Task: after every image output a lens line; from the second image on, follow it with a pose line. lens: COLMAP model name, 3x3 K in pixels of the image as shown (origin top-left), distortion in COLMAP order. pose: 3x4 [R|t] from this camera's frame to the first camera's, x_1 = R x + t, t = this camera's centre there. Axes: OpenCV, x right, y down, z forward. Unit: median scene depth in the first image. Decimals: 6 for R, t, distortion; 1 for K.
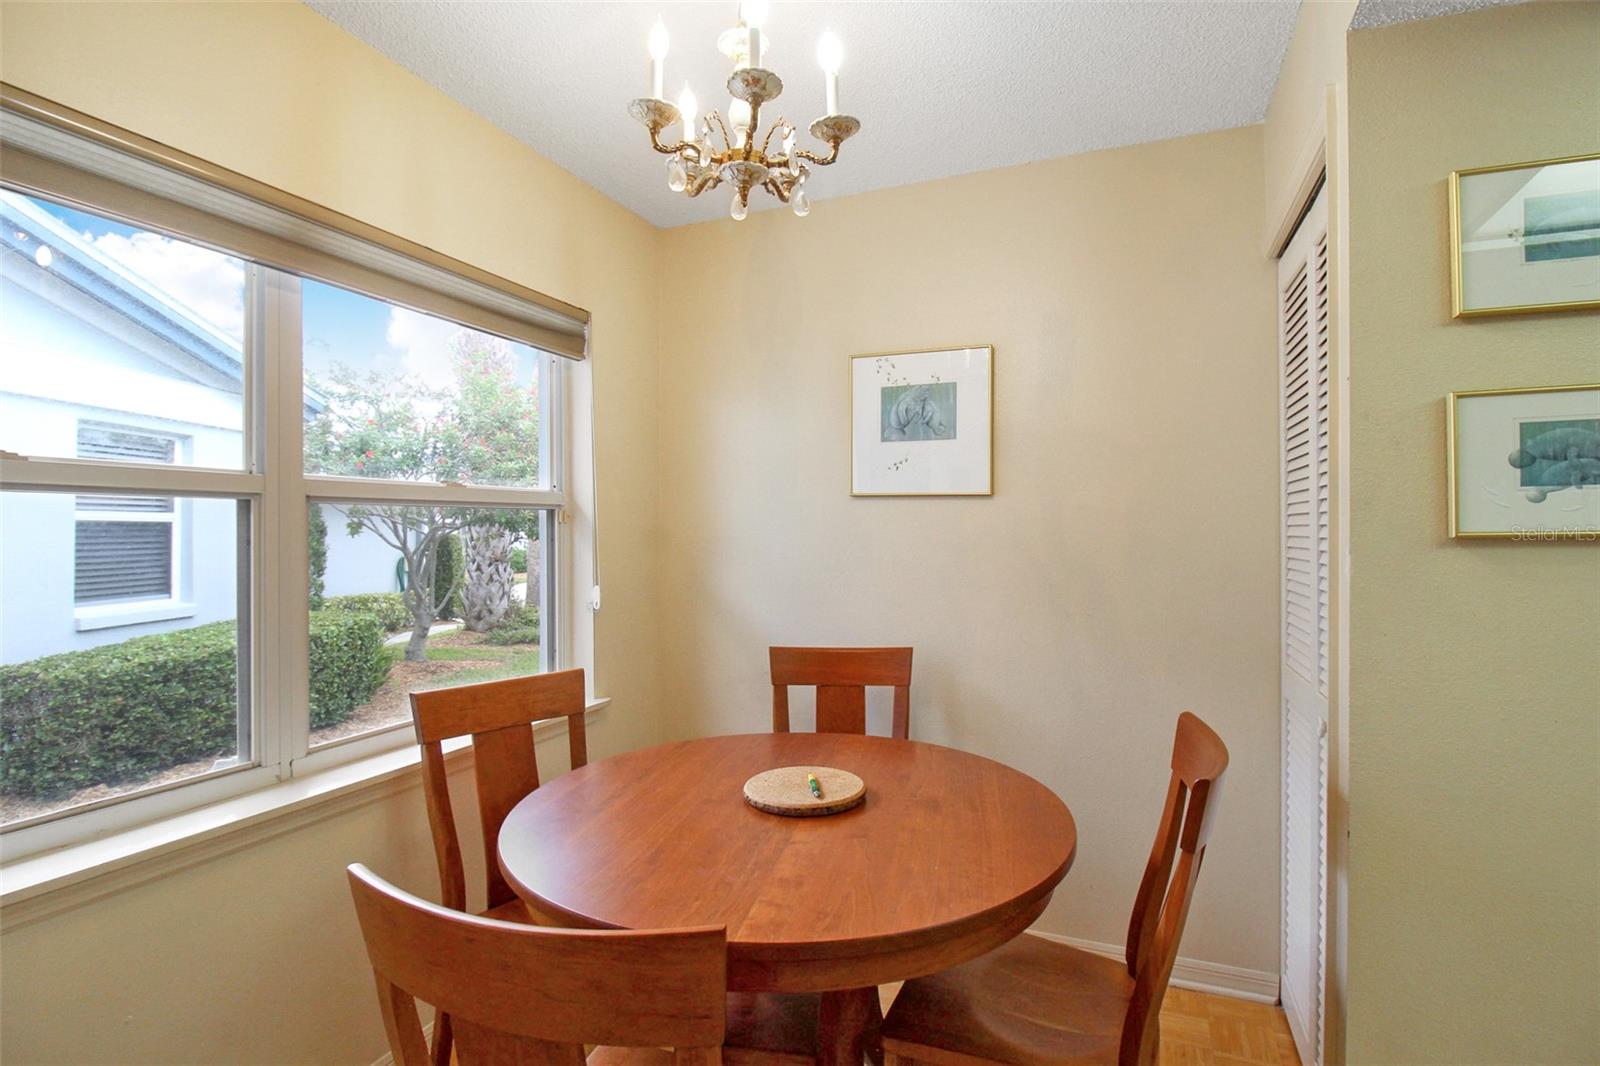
lens RADIAL K [[772.9, 0, 801.0], [0, 772.9, 512.5], [0, 0, 1]] dist [-0.001413, -0.010710]
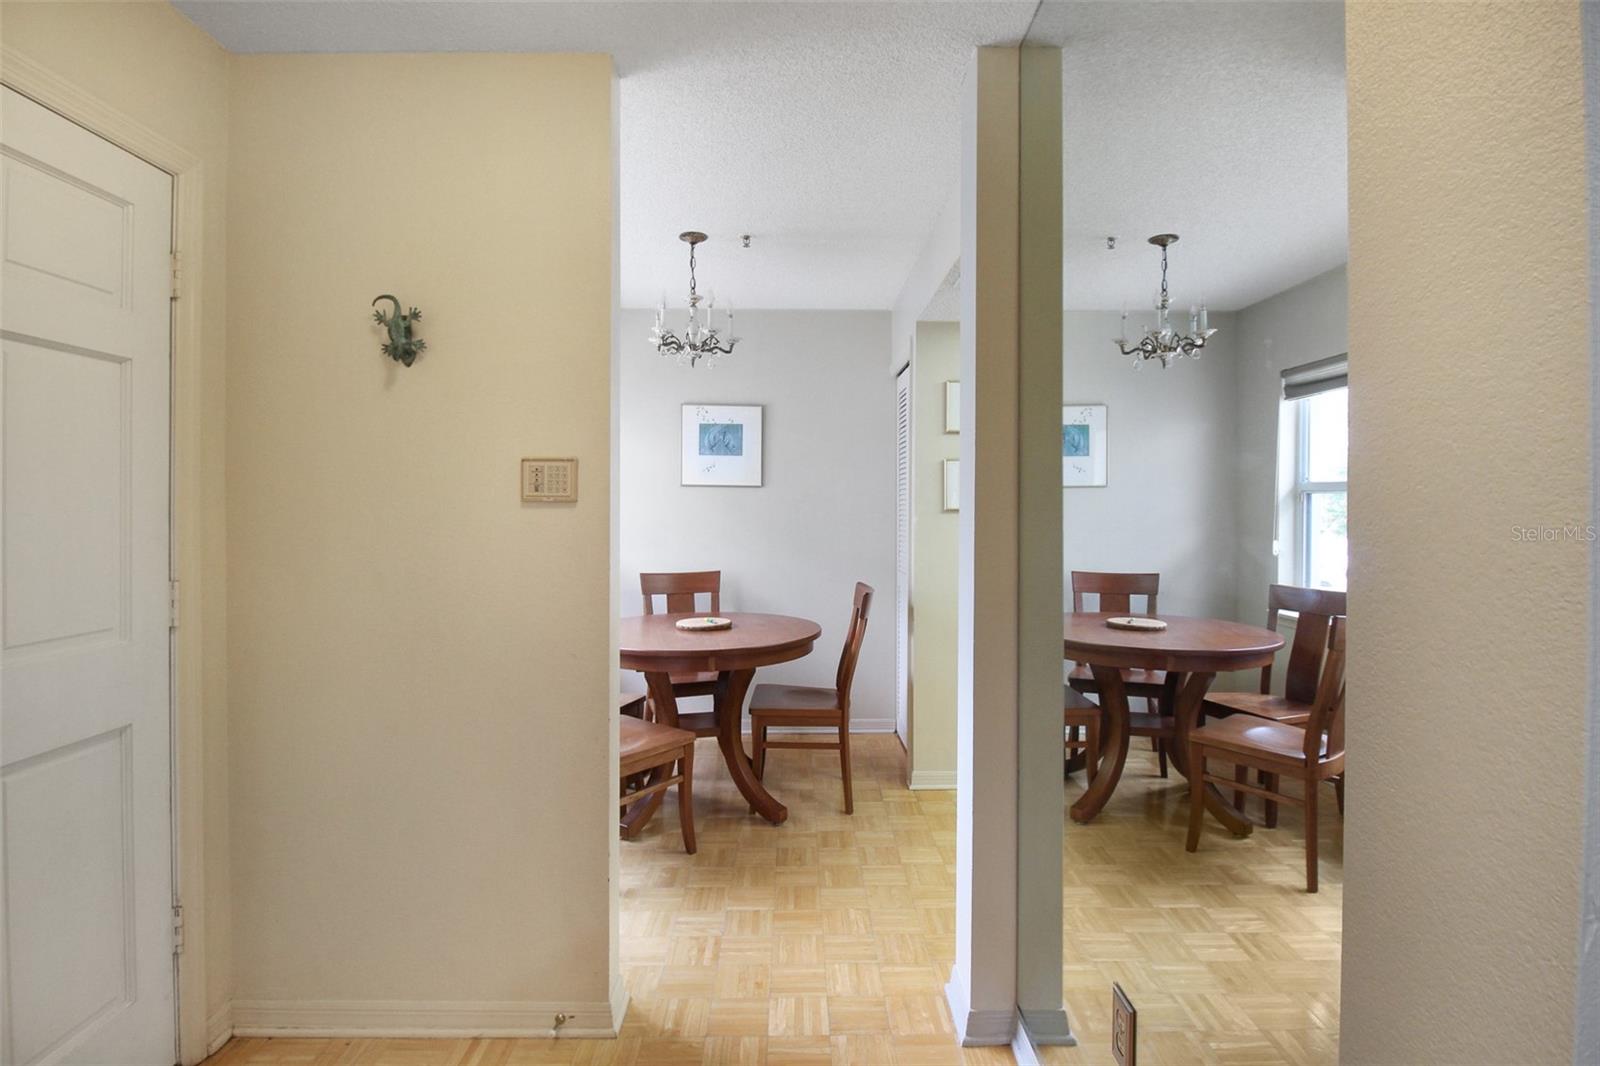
lens RADIAL K [[772.9, 0, 801.0], [0, 772.9, 512.5], [0, 0, 1]] dist [-0.001413, -0.010710]
pose [[0.913805, 0.001267, 0.406150, -0.414823], [-0.012976, 0.999576, 0.026076, -0.011227], [-0.405945, -0.029099, 0.913434, -0.720802]]
